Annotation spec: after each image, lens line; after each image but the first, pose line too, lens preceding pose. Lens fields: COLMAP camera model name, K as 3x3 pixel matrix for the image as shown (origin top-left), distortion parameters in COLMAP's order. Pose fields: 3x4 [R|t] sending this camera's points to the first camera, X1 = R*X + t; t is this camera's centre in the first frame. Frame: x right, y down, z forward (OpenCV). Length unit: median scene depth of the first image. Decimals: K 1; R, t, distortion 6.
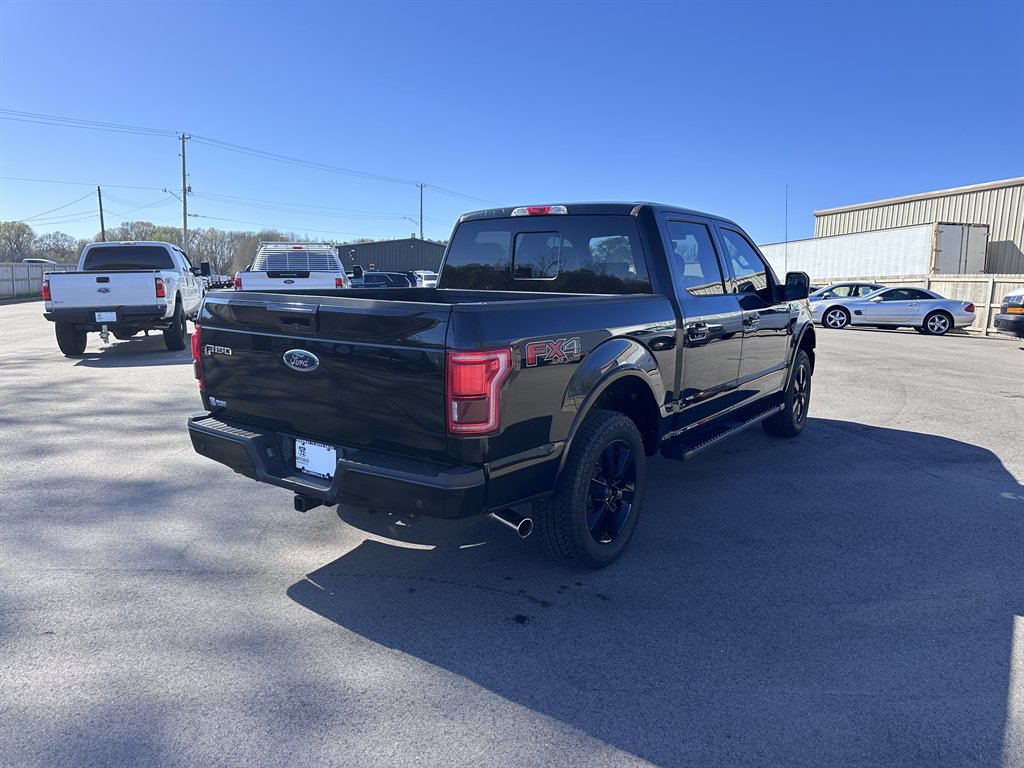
lens RADIAL K [[722.1, 0, 515.6], [0, 722.1, 387.7], [0, 0, 1]] dist [0.037059, -0.047282]
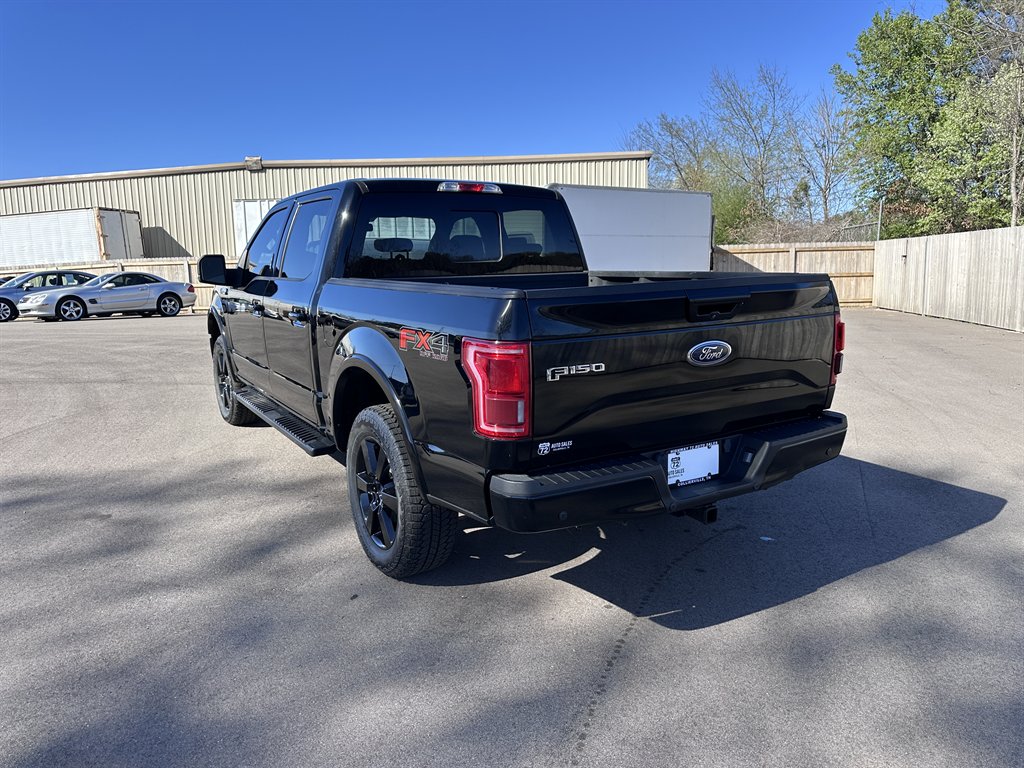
lens RADIAL K [[722.1, 0, 506.9], [0, 722.1, 381.3], [0, 0, 1]] dist [0.037059, -0.047282]
pose [[0.390173, -0.179165, 0.903142, -0.923119], [0.170039, 0.978034, 0.120562, -0.117820], [-0.904904, 0.106529, 0.412068, 0.666027]]
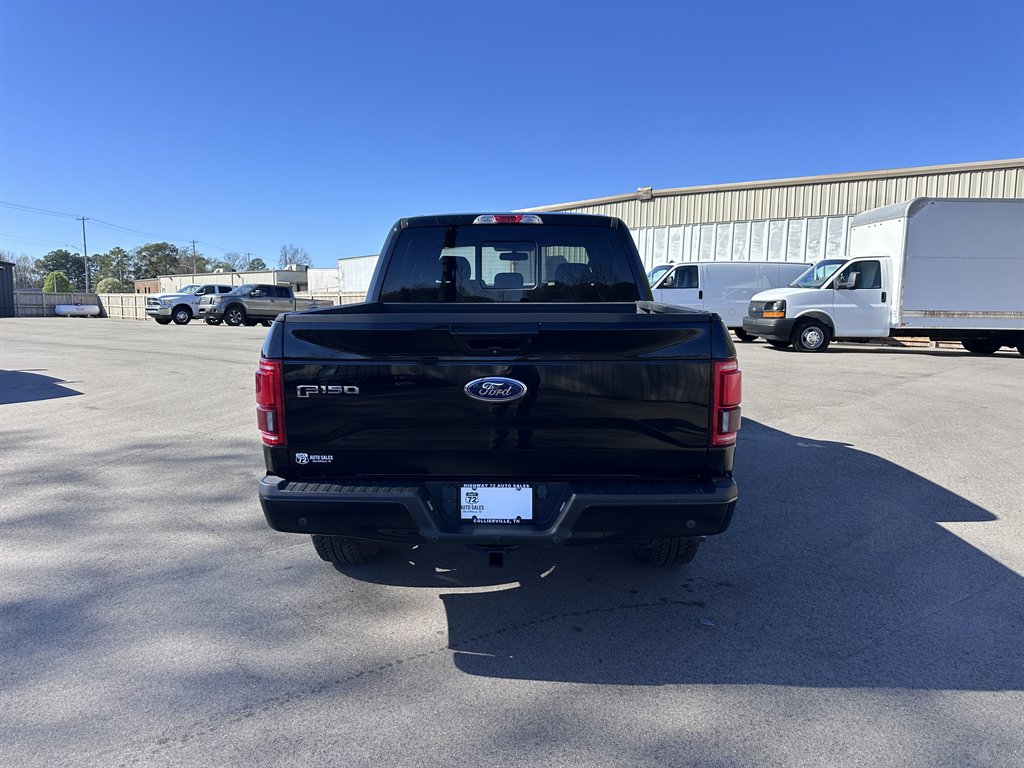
lens RADIAL K [[722.1, 0, 509.6], [0, 722.1, 379.9], [0, 0, 1]] dist [0.037059, -0.047282]
pose [[0.831615, -0.090271, 0.547967, -0.575733], [0.103973, 0.994562, 0.006049, -0.040250], [-0.545533, 0.051943, 0.836478, 0.216966]]
